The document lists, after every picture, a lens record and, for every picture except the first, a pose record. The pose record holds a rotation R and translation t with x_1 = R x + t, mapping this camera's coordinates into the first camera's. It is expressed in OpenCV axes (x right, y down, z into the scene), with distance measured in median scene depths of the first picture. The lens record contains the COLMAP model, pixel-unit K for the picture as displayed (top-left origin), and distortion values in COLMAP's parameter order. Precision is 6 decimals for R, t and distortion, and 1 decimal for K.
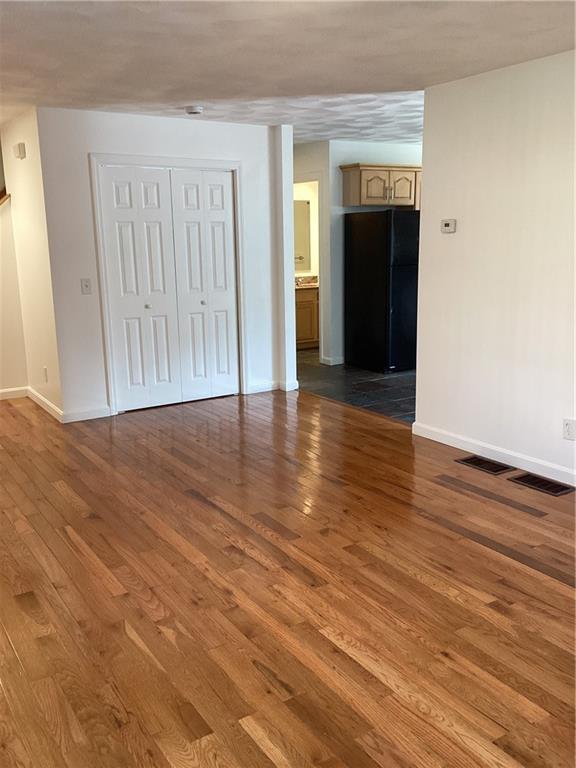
lens RADIAL K [[690.0, 0, 284.7], [0, 690.0, 385.0], [0, 0, 1]] dist [0.131772, -0.273349]
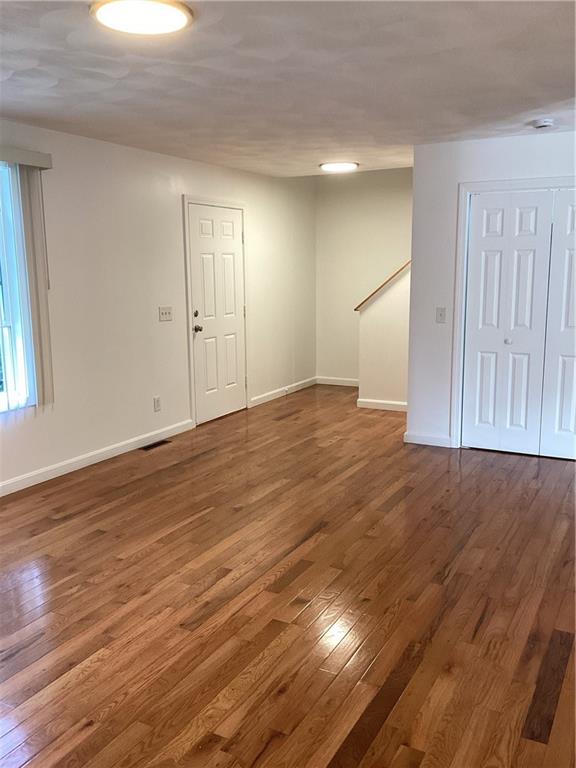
lens RADIAL K [[690.0, 0, 284.7], [0, 690.0, 385.0], [0, 0, 1]] dist [0.131772, -0.273349]
pose [[0.488568, 0.163921, -0.856990, 0.713823], [-0.186634, 0.979095, 0.080876, -0.120278], [0.852332, 0.120430, 0.508948, 0.455962]]
